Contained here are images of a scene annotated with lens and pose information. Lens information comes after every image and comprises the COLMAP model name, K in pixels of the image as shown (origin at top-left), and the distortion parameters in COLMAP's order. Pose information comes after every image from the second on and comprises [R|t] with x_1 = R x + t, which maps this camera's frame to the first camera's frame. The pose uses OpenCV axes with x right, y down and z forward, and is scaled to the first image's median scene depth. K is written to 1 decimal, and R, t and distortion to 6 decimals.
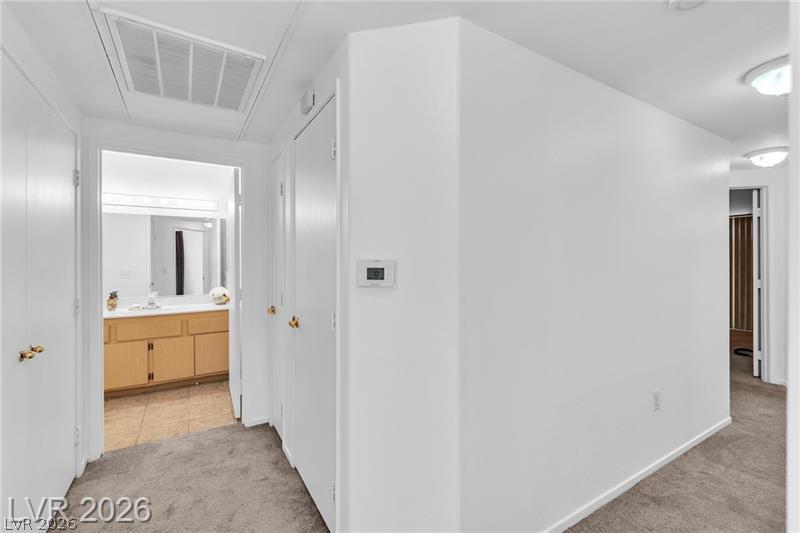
lens RADIAL K [[358.8, 0, 400.3], [0, 358.8, 263.8], [0, 0, 1]] dist [0.008078, -0.003648]
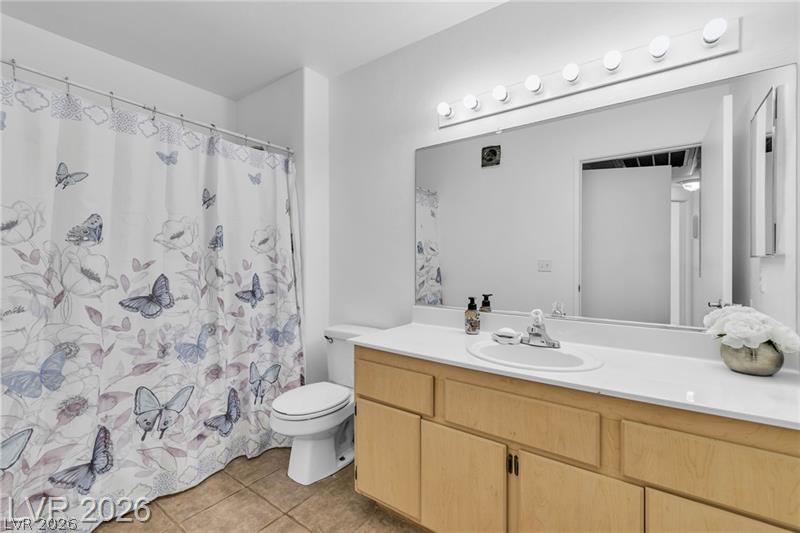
lens RADIAL K [[358.8, 0, 398.3], [0, 358.8, 266.3], [0, 0, 1]] dist [0.008078, -0.003648]
pose [[0.399027, 0.016915, -0.916783, -0.408599], [-0.013369, 0.999831, 0.012629, 0.034171], [0.916842, 0.007217, 0.399186, 0.734092]]
